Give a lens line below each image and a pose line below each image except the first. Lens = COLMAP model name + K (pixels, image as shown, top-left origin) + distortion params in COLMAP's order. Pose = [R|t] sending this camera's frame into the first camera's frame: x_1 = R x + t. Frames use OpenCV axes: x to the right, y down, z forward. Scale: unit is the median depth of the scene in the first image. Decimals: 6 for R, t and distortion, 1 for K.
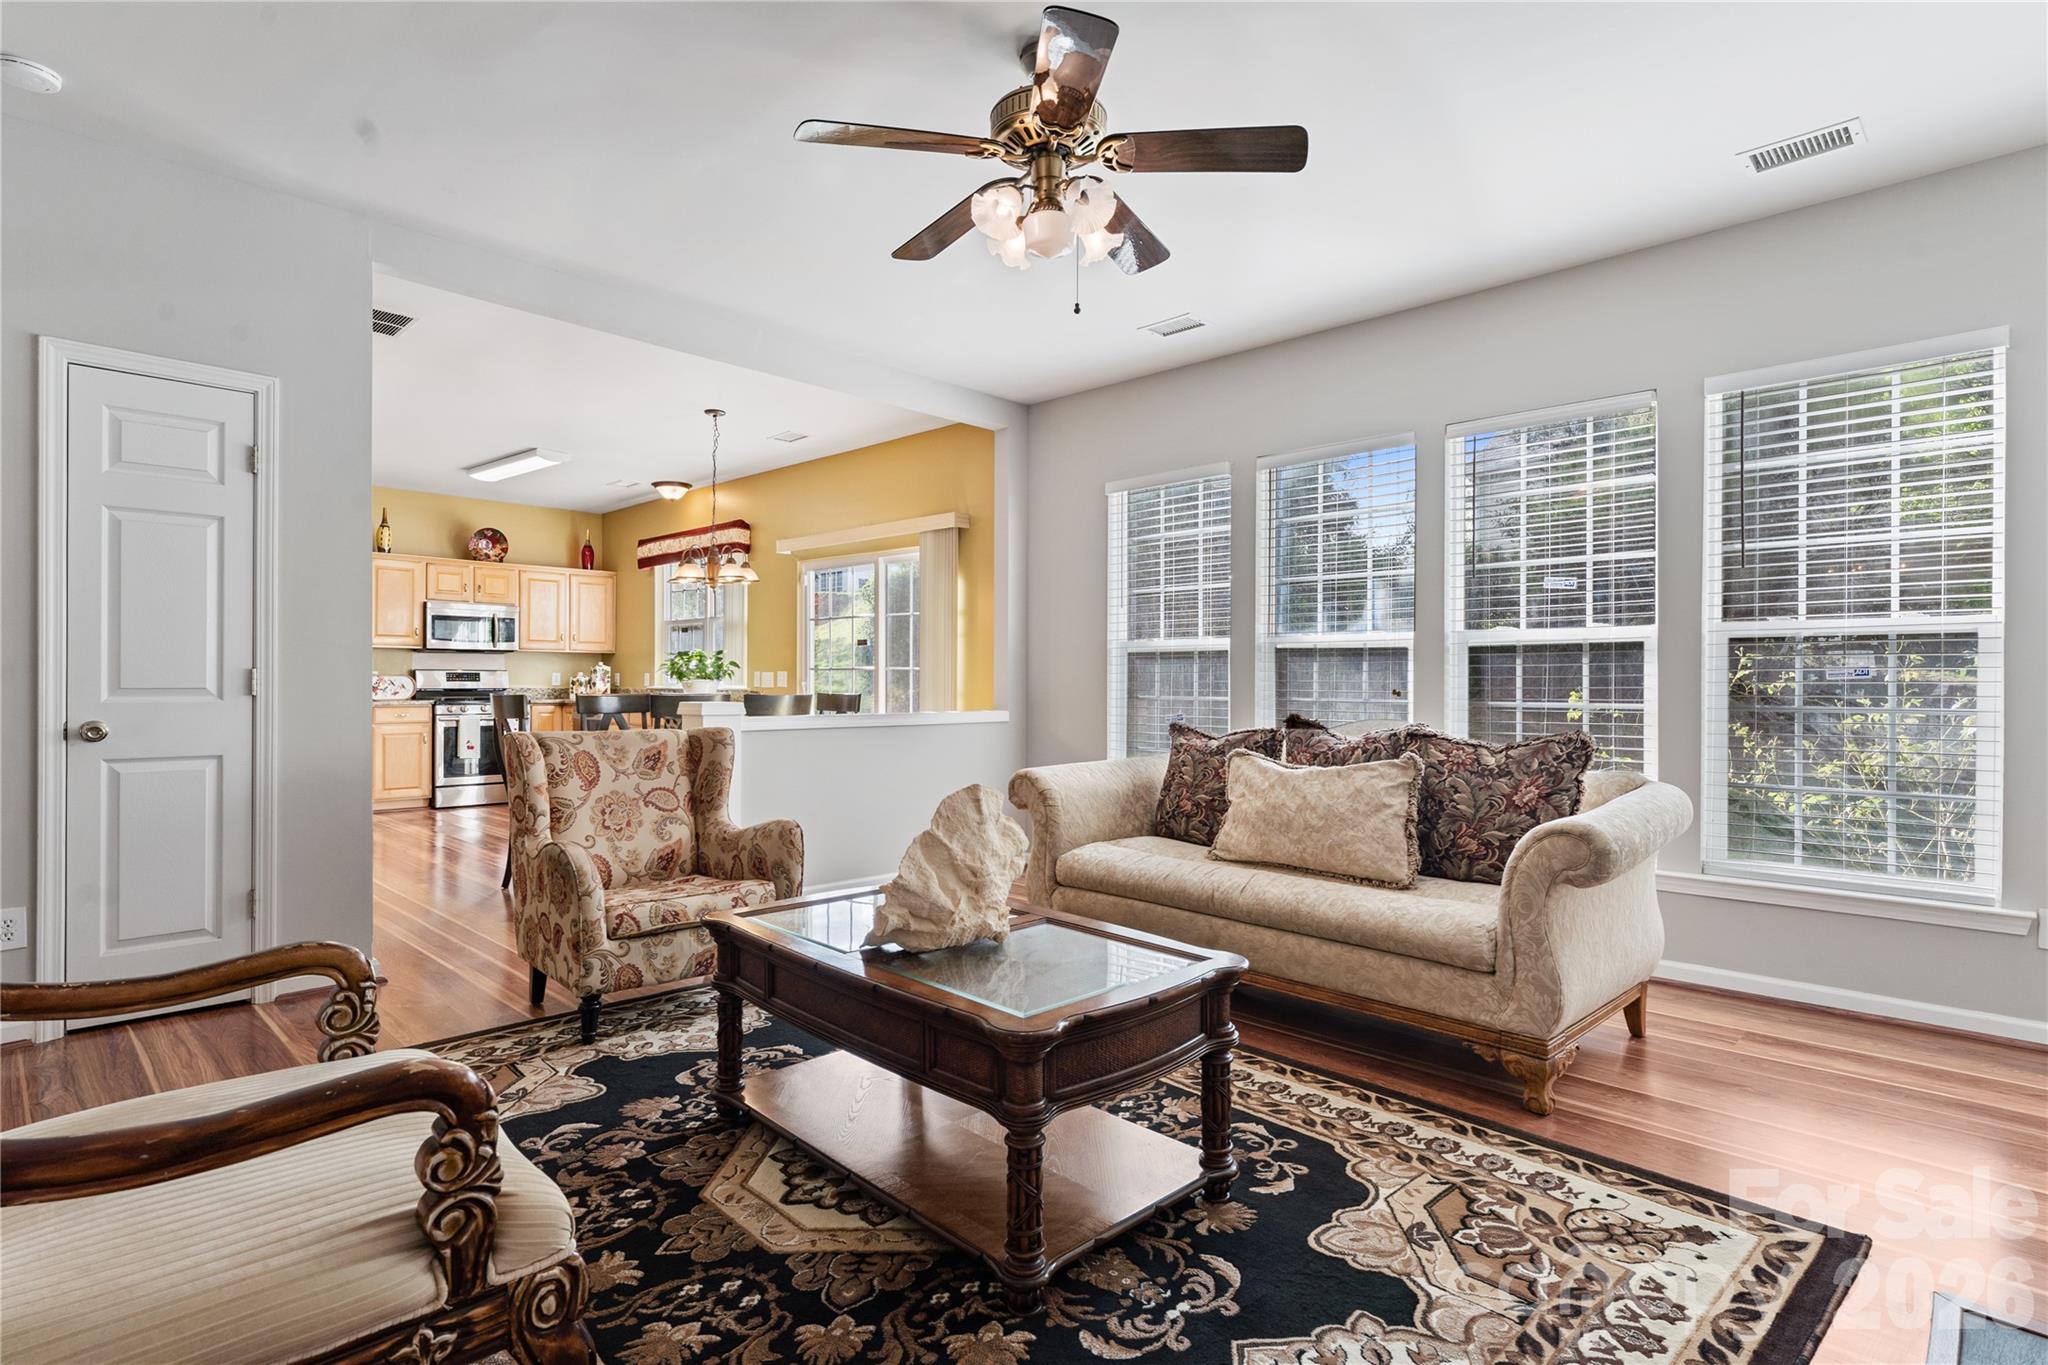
lens RADIAL K [[1017.8, 0, 1020.7], [0, 1017.8, 679.8], [0, 0, 1]] dist [0.001858, 0.000526]
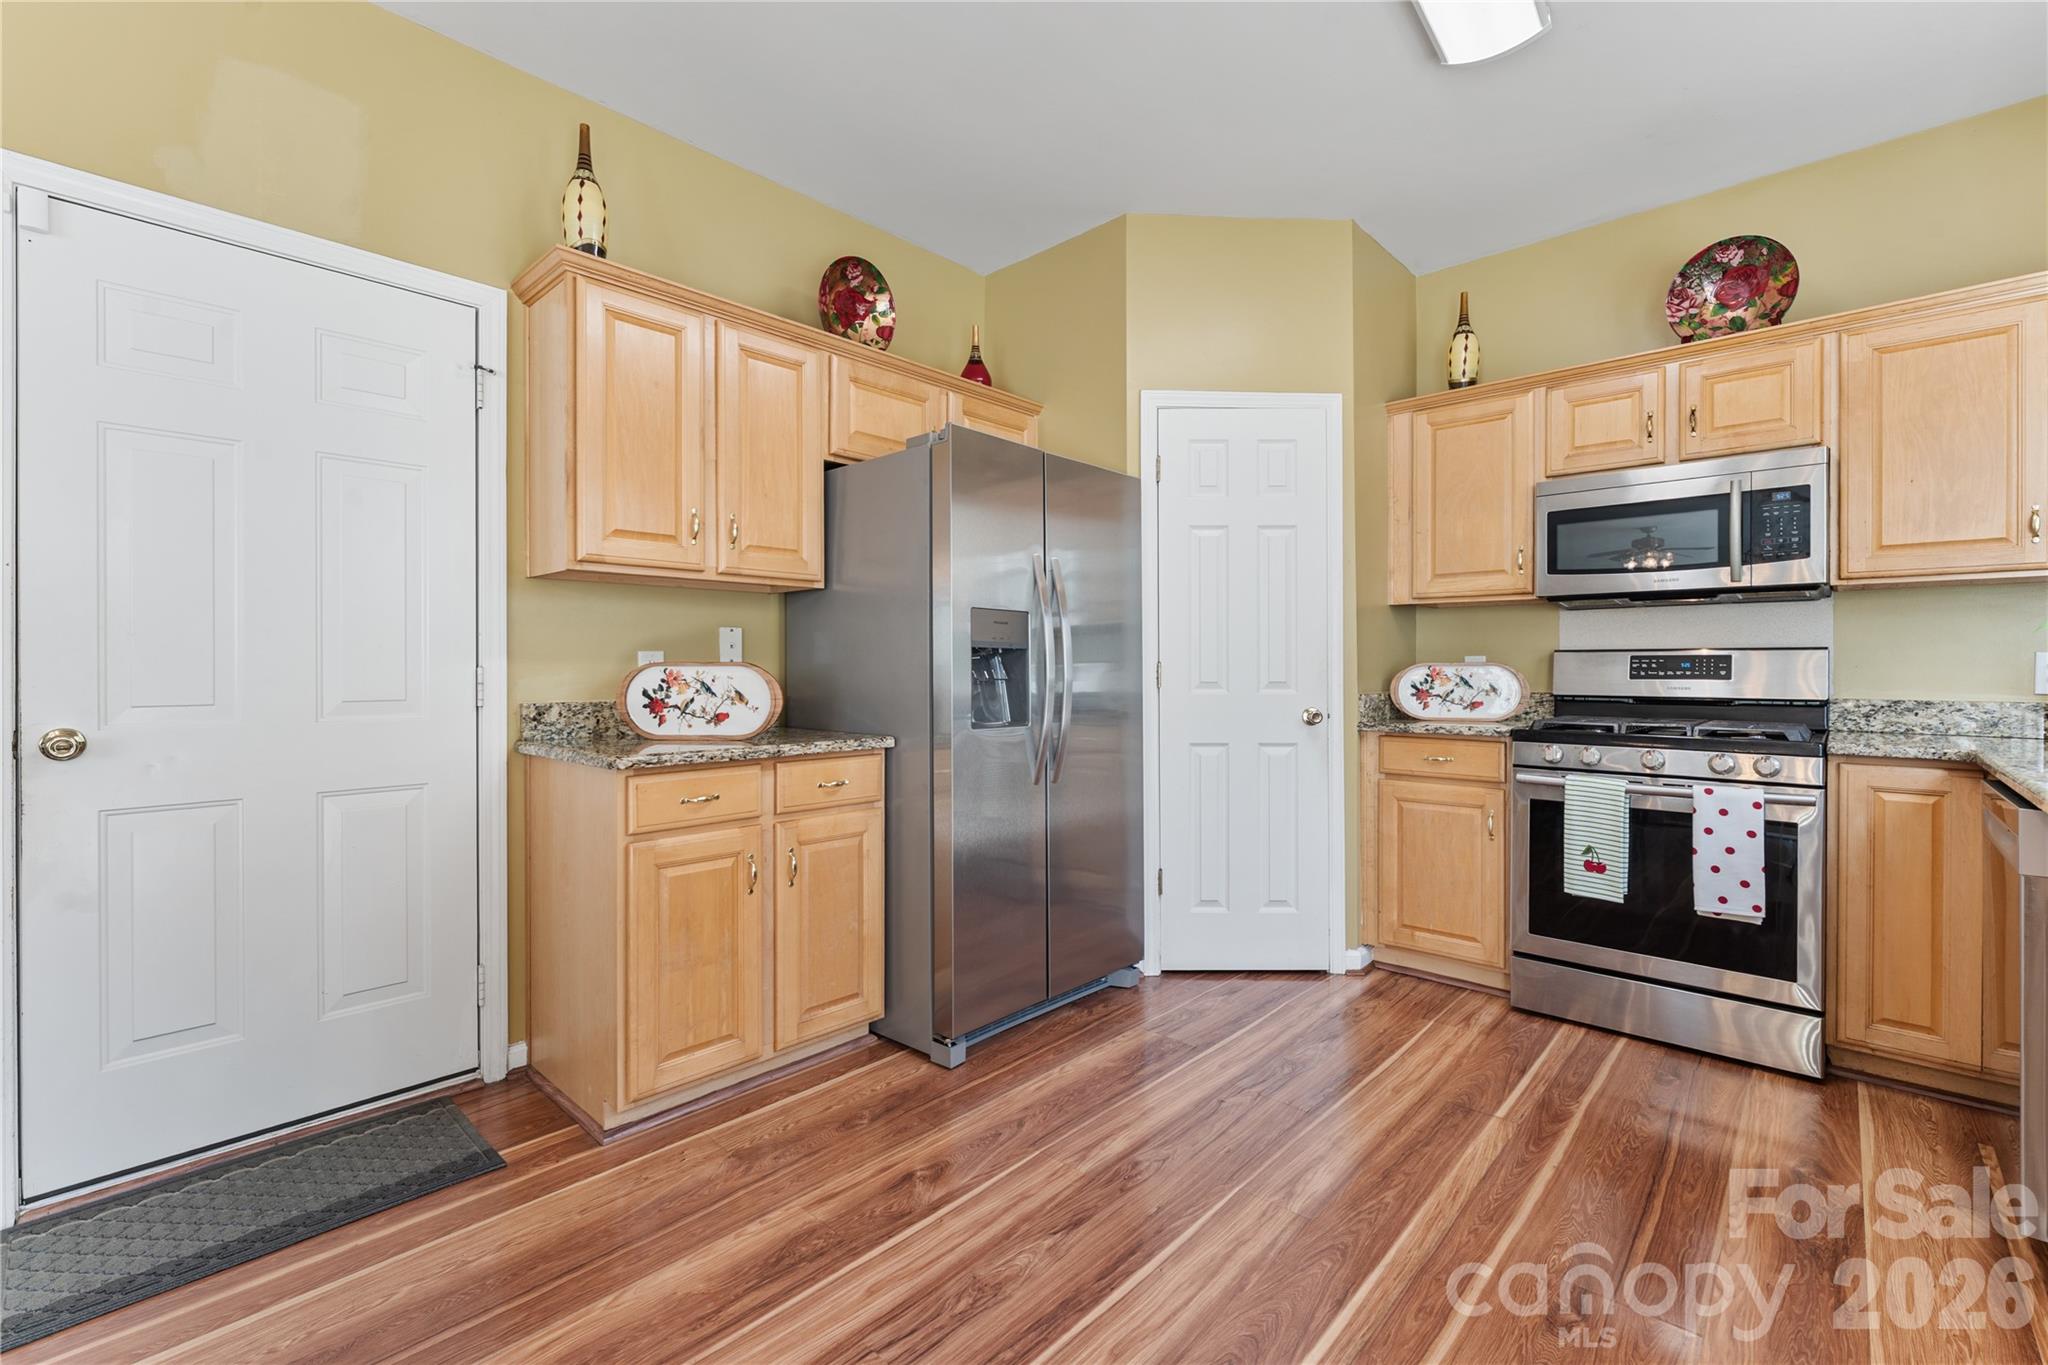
lens RADIAL K [[879.7, 0, 1032.3], [0, 879.7, 668.3], [0, 0, 1]] dist [-0.004920, 0.002251]
pose [[0.034502, -0.004992, -0.999392, -0.511893], [0.001109, 0.999987, -0.004956, -0.002098], [0.999404, -0.000937, 0.034507, 1.672437]]
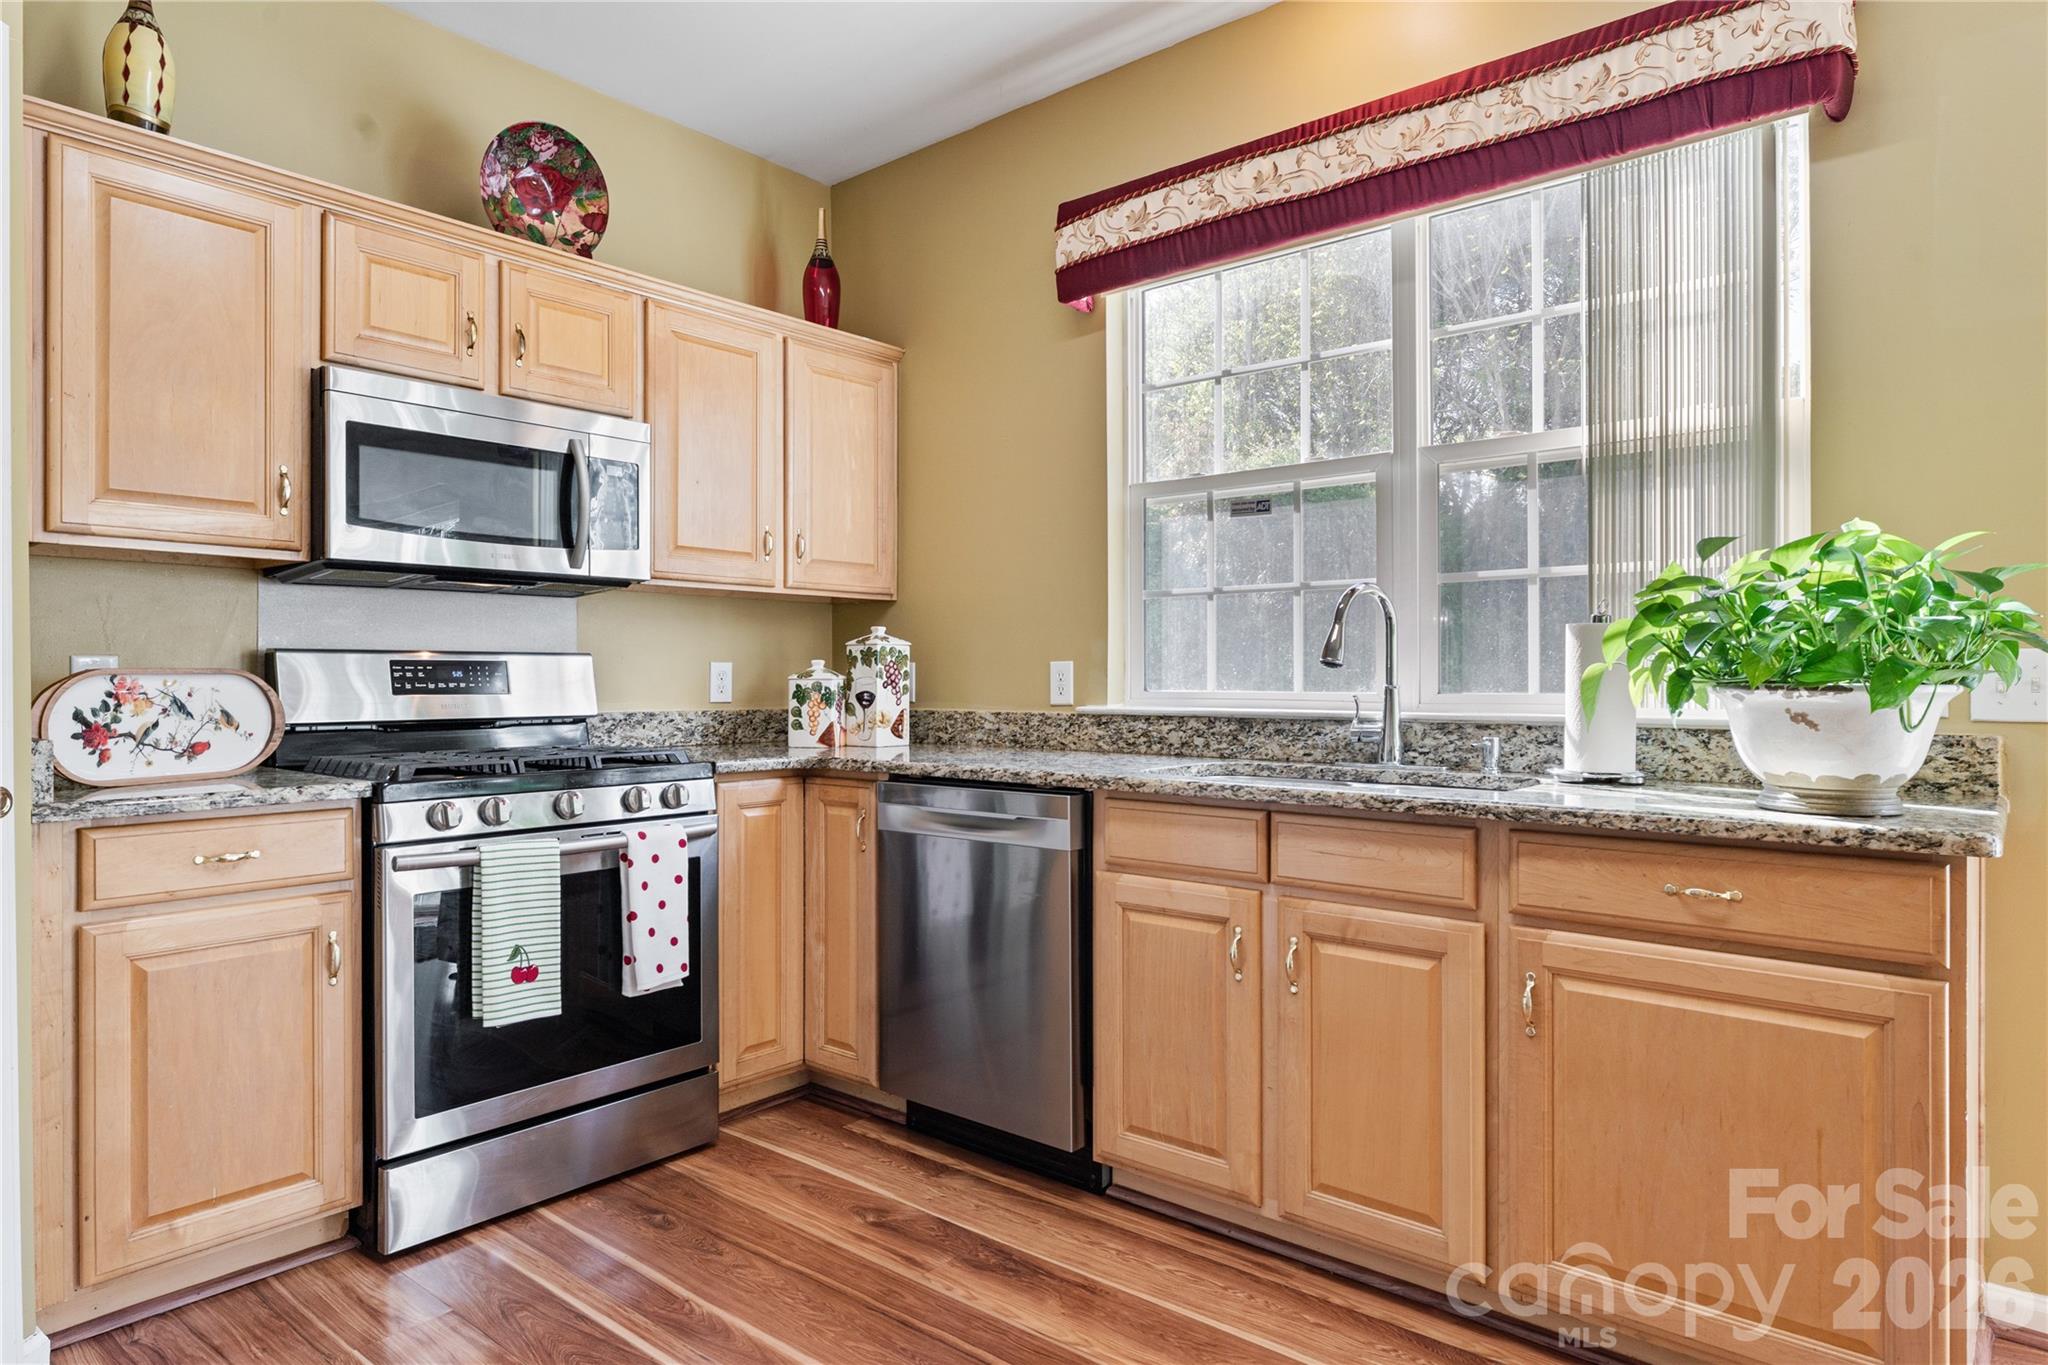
lens RADIAL K [[1187.5, 0, 1021.2], [0, 1187.5, 672.7], [0, 0, 1]] dist [0.001787, 0.001286]
pose [[0.997601, -0.005879, 0.068972, -0.933066], [0.005940, 0.999982, -0.000667, -0.006129], [-0.068967, 0.001075, 0.997618, 1.506165]]
